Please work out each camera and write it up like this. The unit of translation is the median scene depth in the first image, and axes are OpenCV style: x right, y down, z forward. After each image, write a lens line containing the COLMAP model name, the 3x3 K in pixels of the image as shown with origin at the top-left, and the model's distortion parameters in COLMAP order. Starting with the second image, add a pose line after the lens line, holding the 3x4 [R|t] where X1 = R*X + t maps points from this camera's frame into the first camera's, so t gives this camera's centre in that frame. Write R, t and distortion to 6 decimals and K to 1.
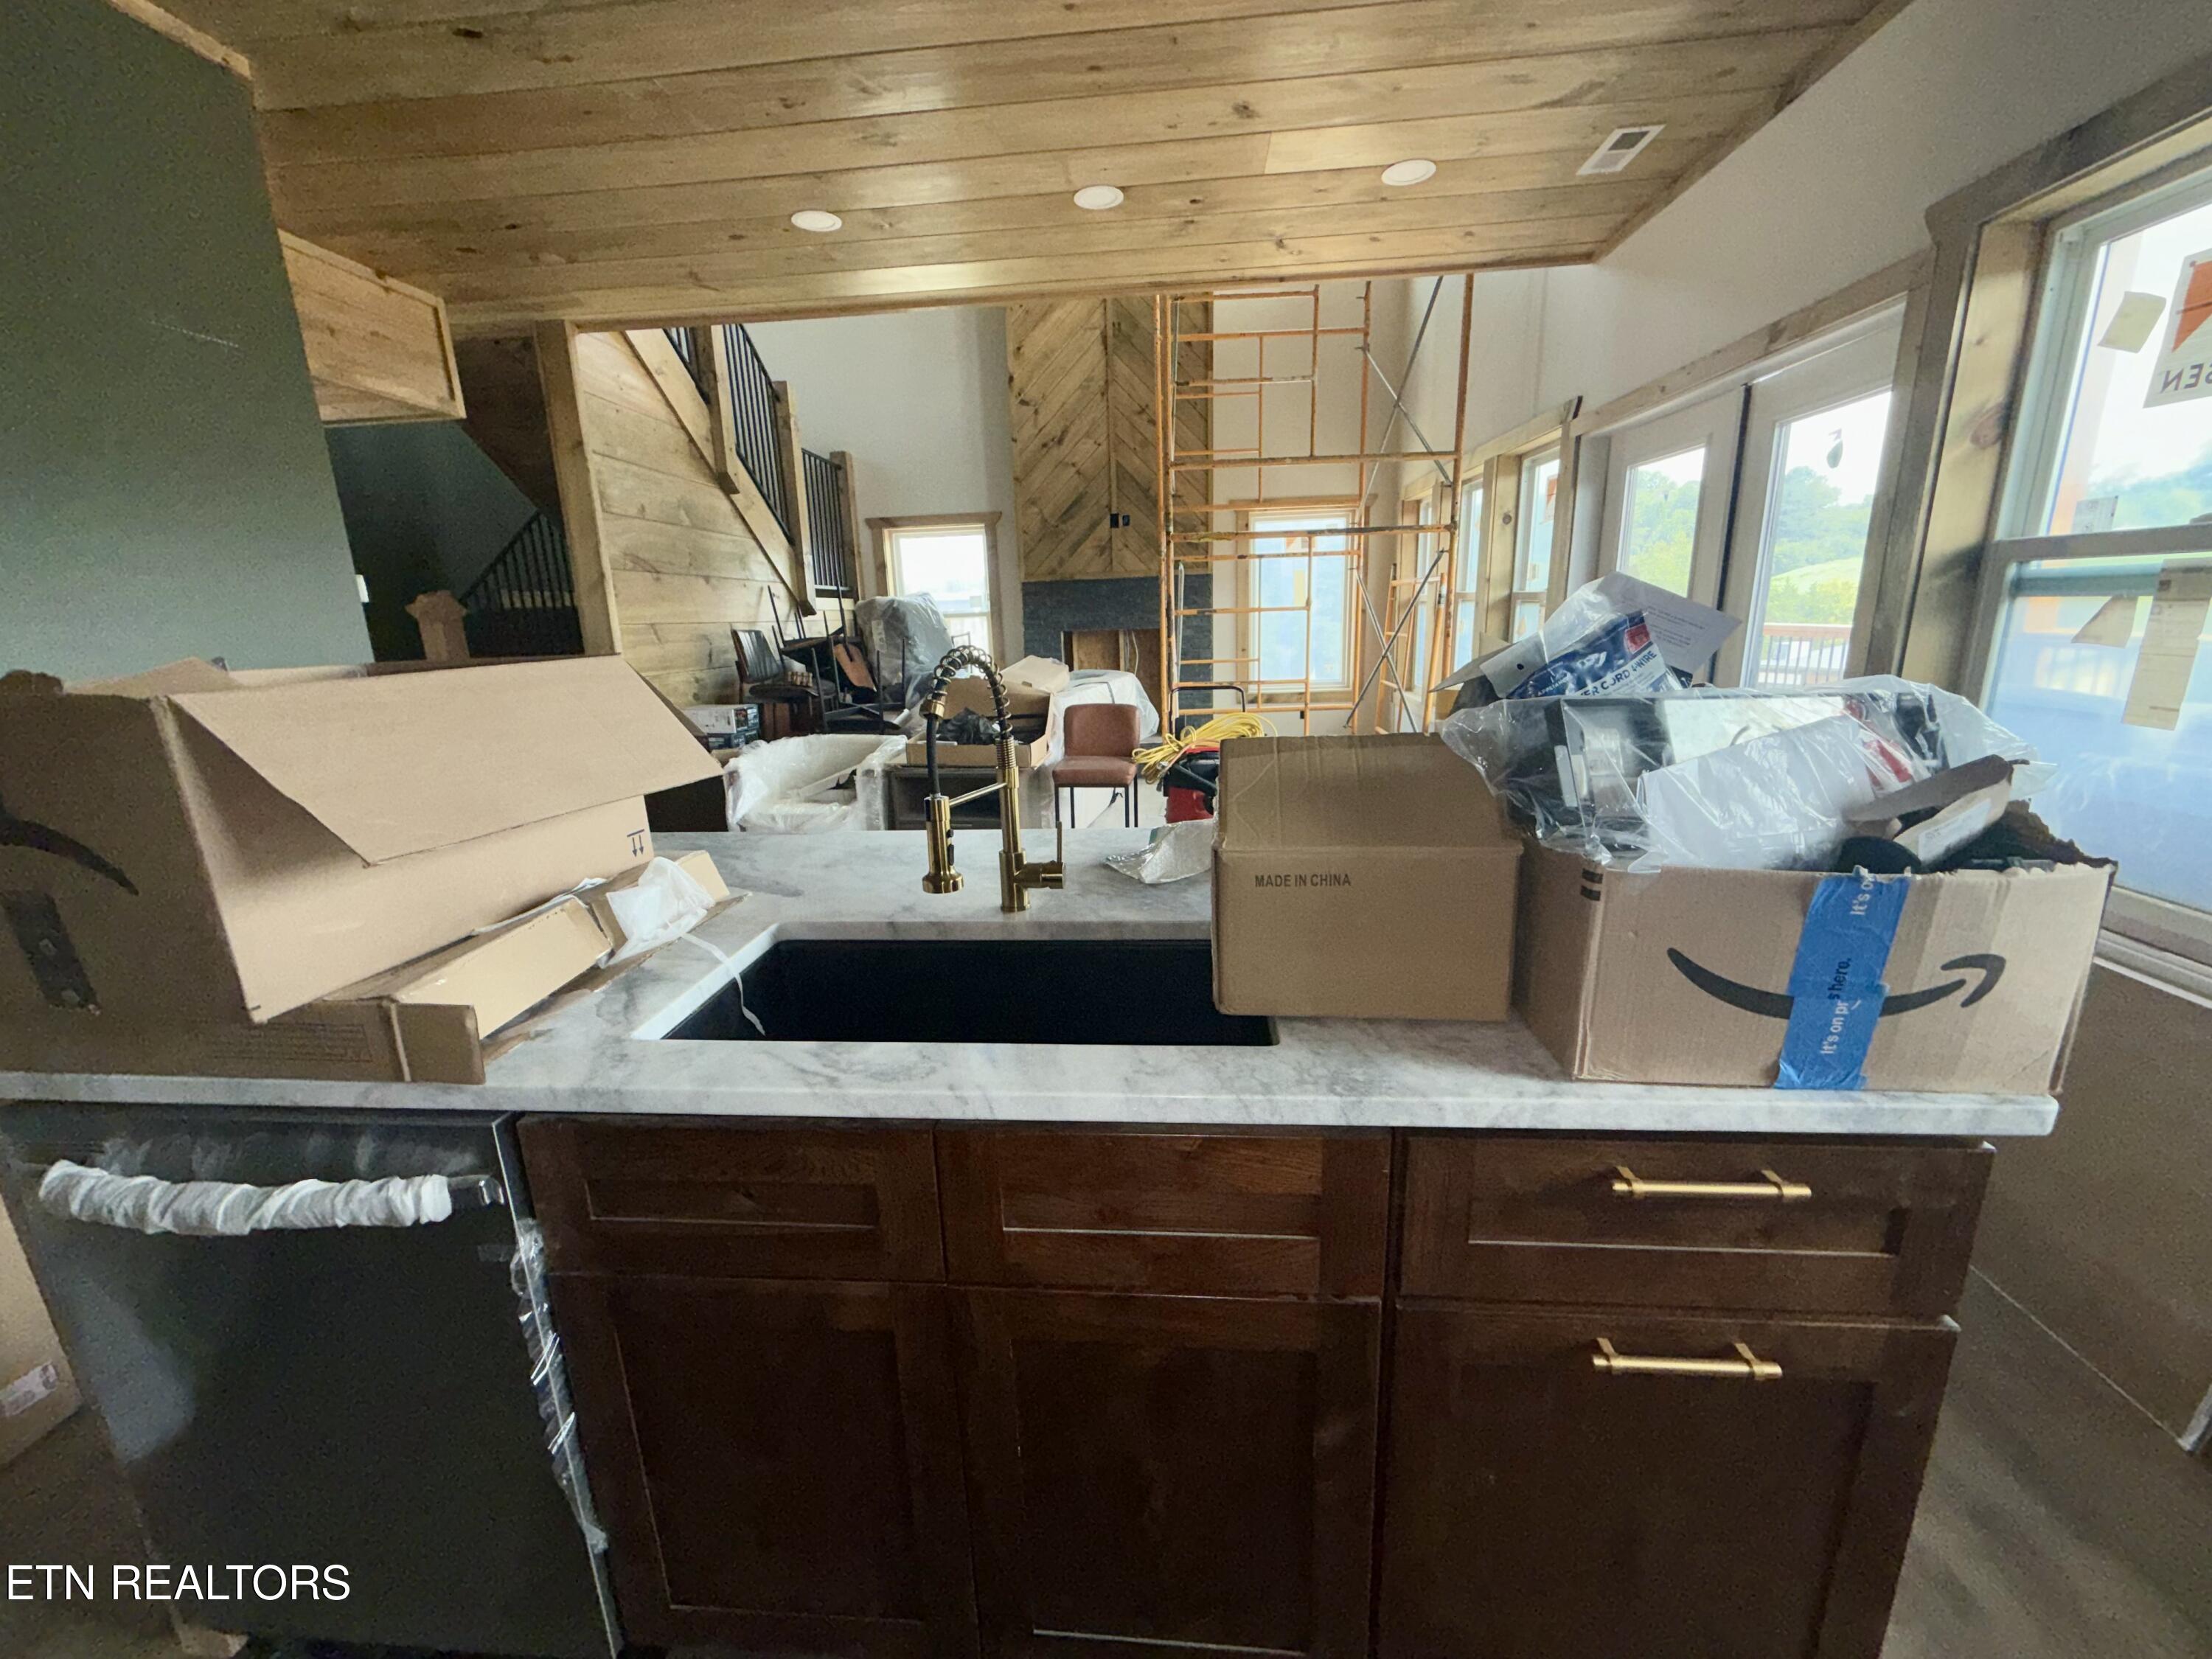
lens RADIAL K [[887.4, 0, 1106.0], [0, 887.4, 829.5], [0, 0, 1]] dist [-0.000428, 0.000169]
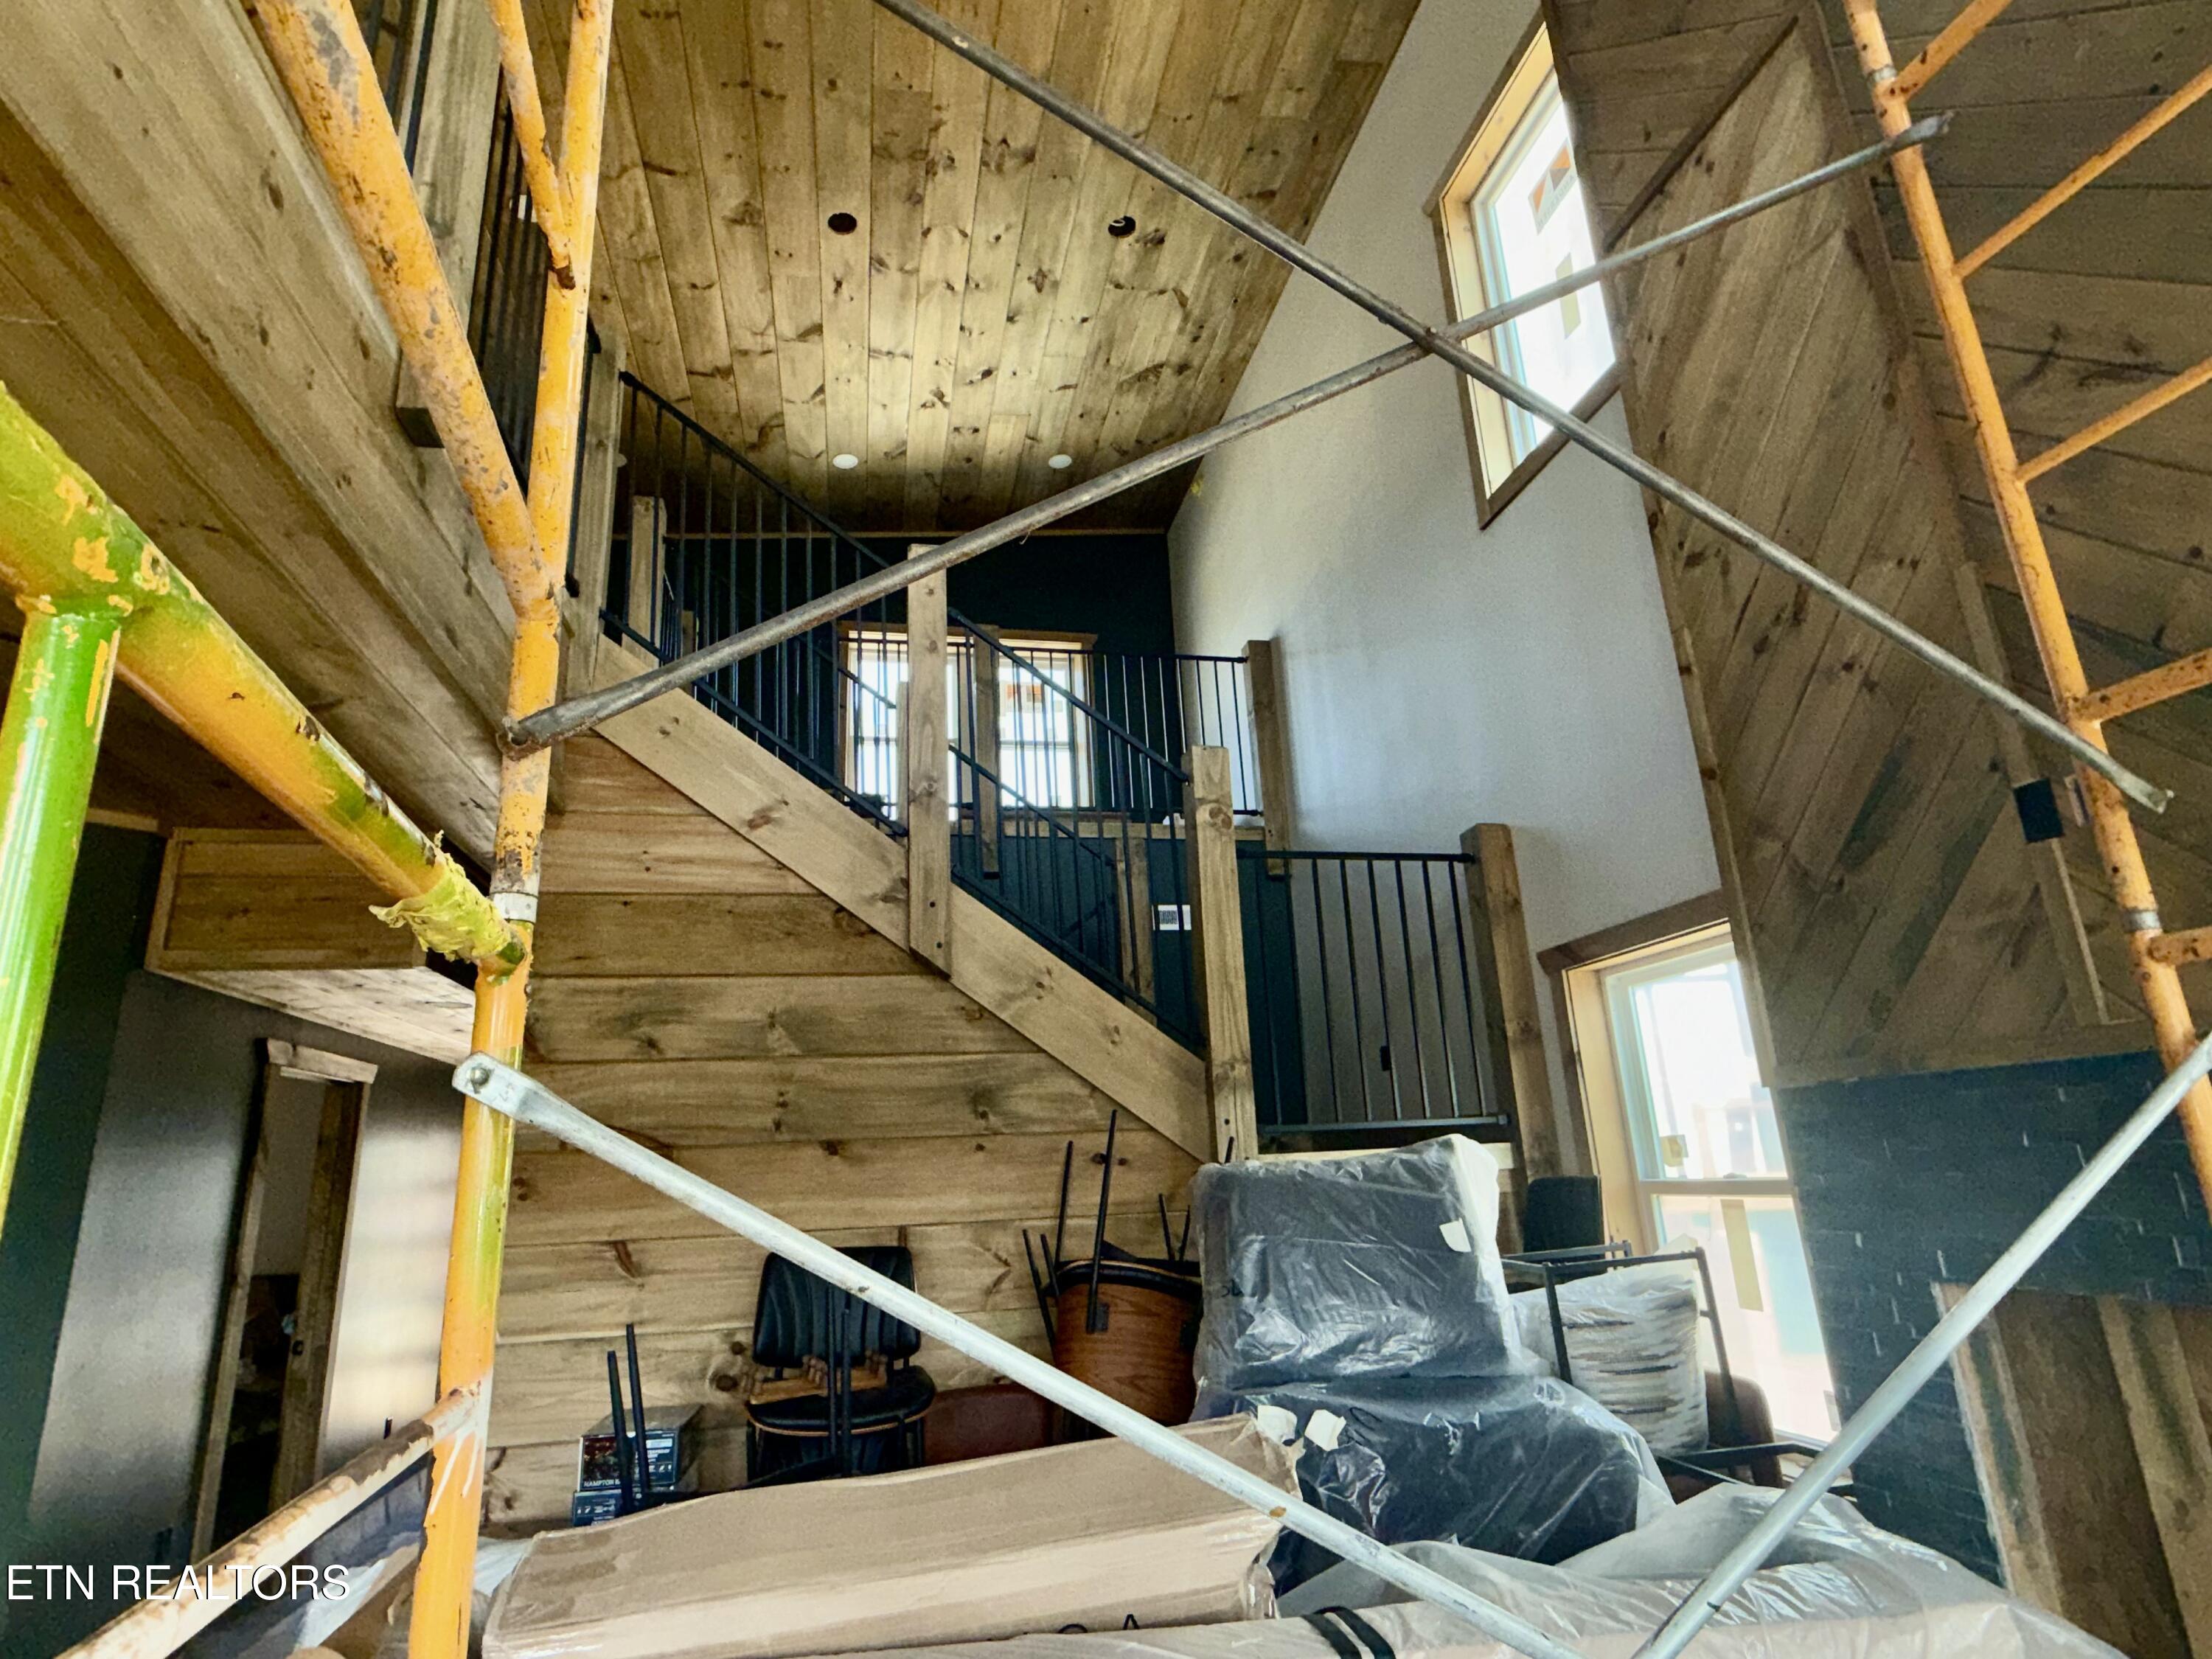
lens RADIAL K [[1155.8, 0, 1106.0], [0, 1155.8, 829.5], [0, 0, 1]] dist [-0.018748, 0.000181]
pose [[0.283026, -0.250488, -0.925825, 0.218904], [-0.190903, 0.931267, -0.310320, -0.207996], [0.939921, 0.264571, 0.215754, 0.720107]]
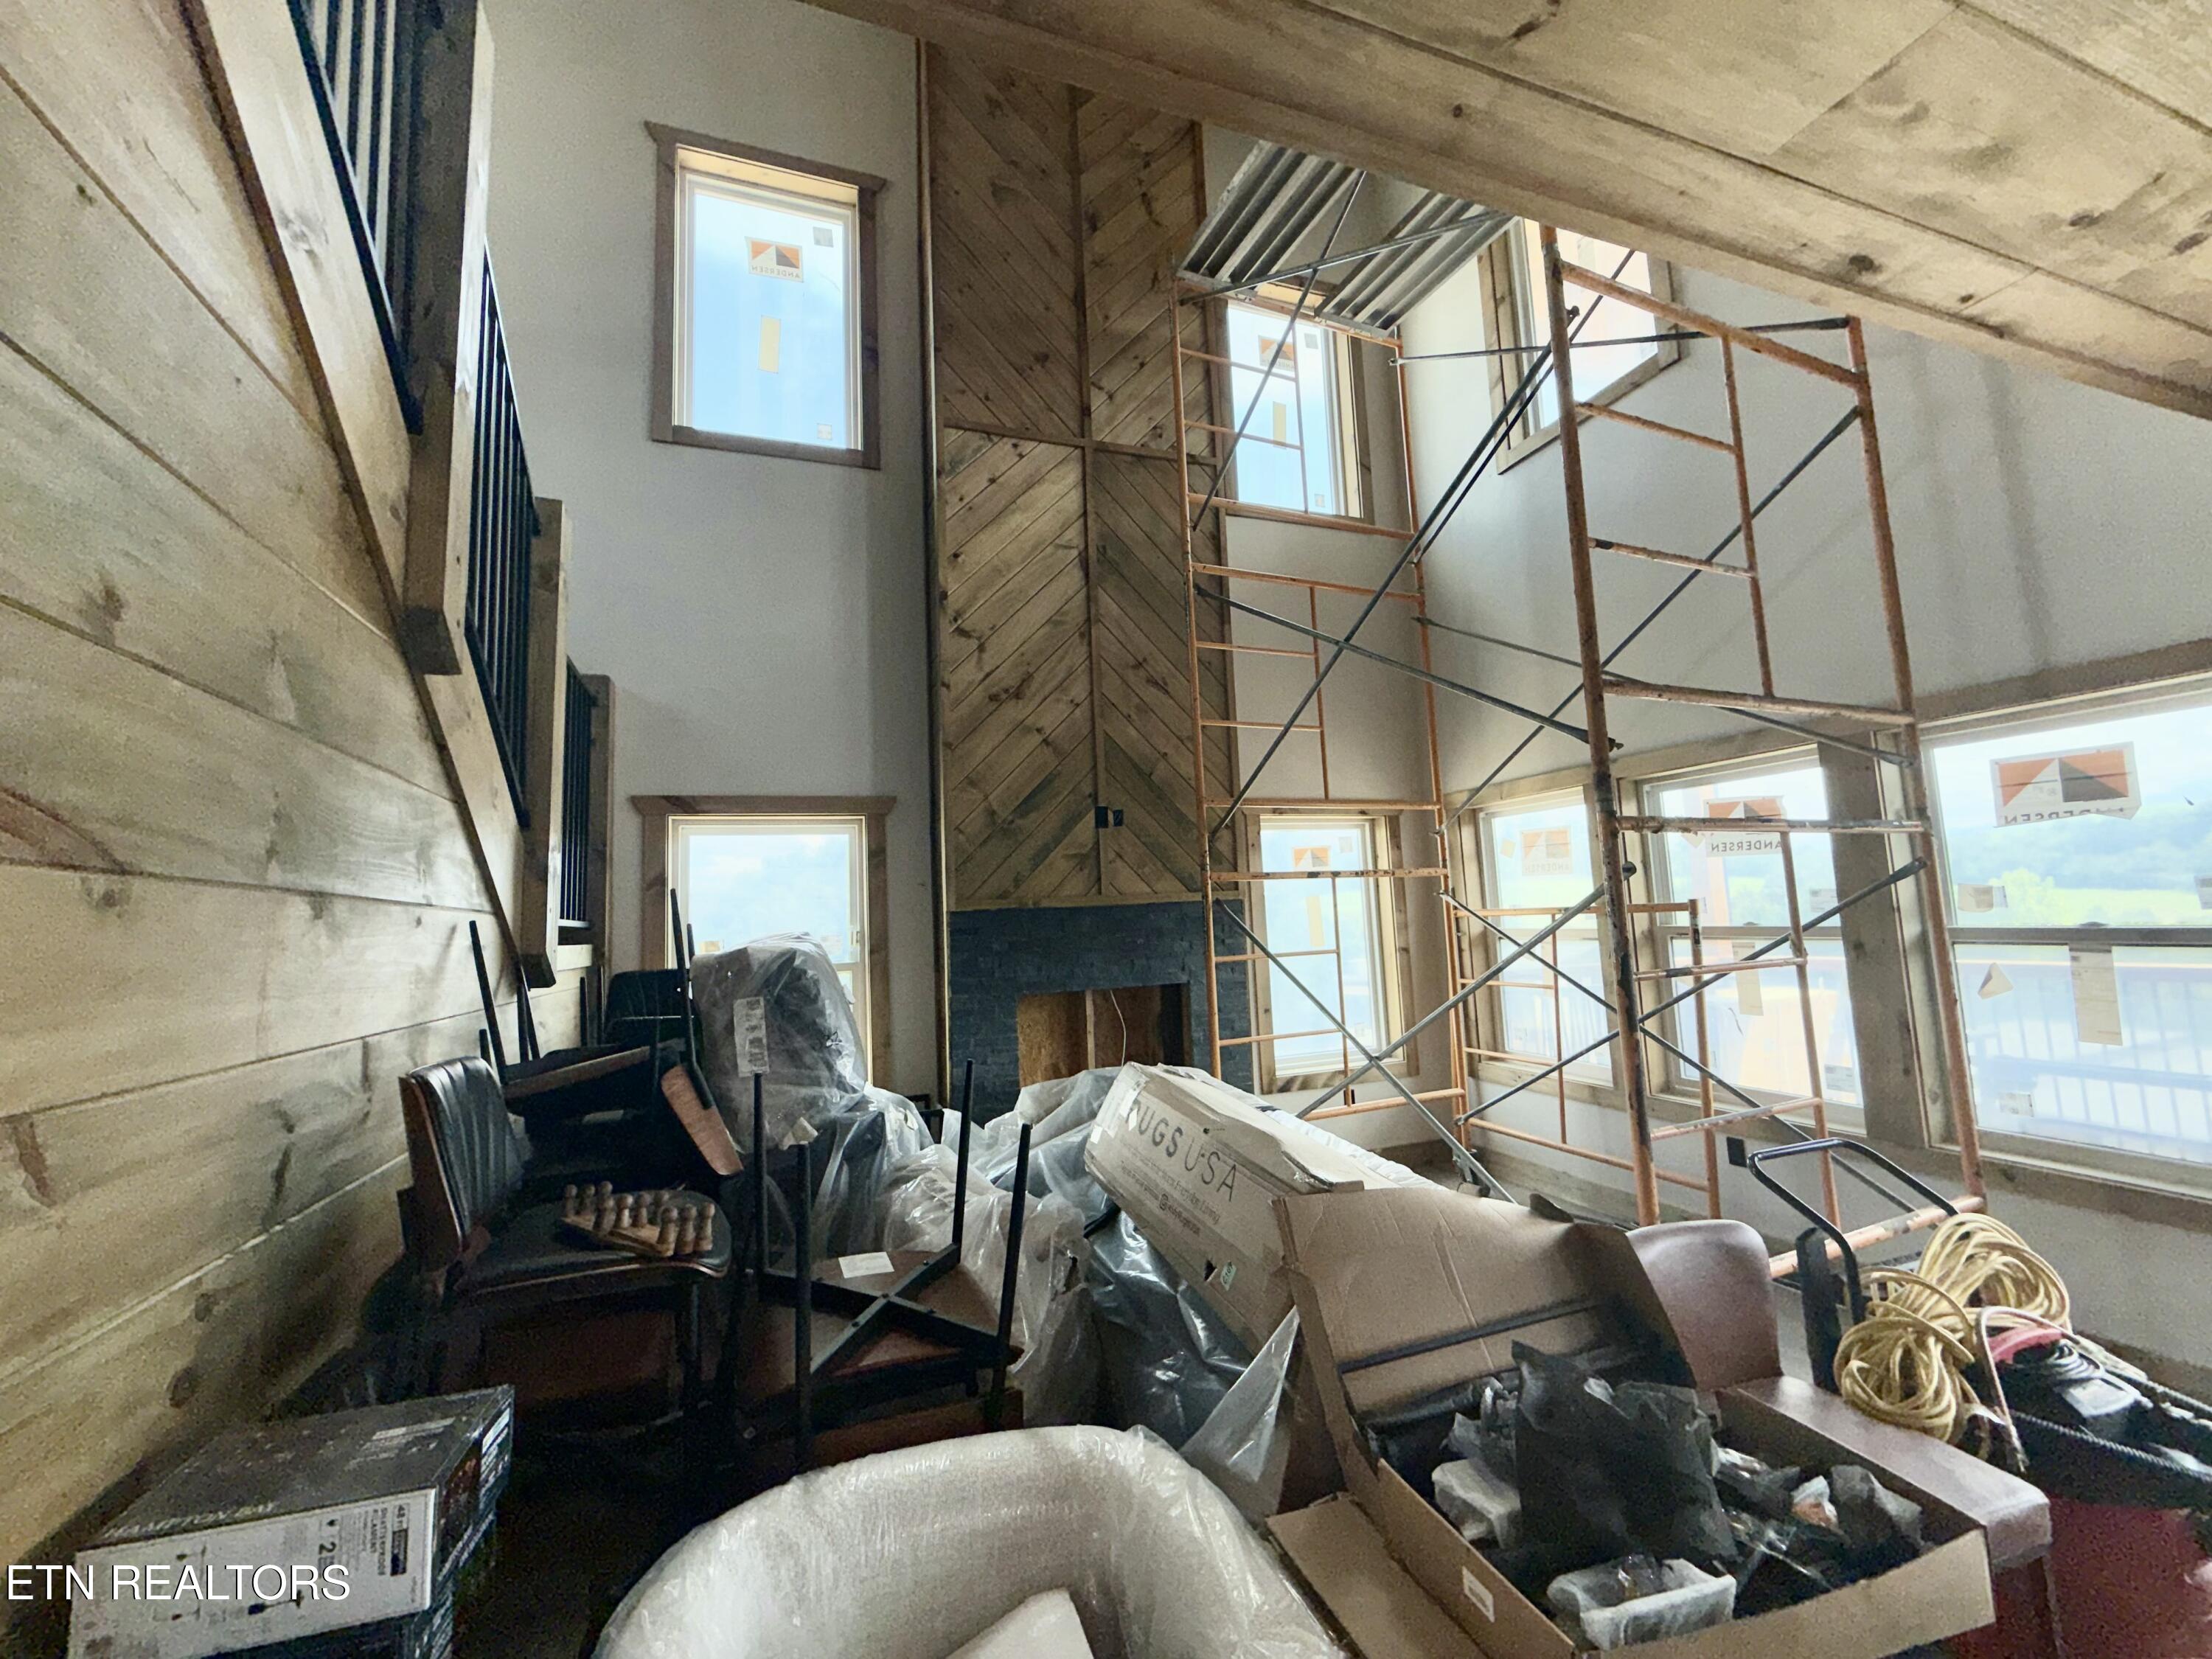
lens RADIAL K [[887.4, 0, 1106.0], [0, 887.4, 829.5], [0, 0, 1]] dist [-0.000428, 0.000169]
pose [[0.907282, 0.039100, 0.418701, -0.253740], [0.112666, 0.936667, -0.331605, -0.133922], [-0.405149, 0.348033, 0.845416, 0.479562]]
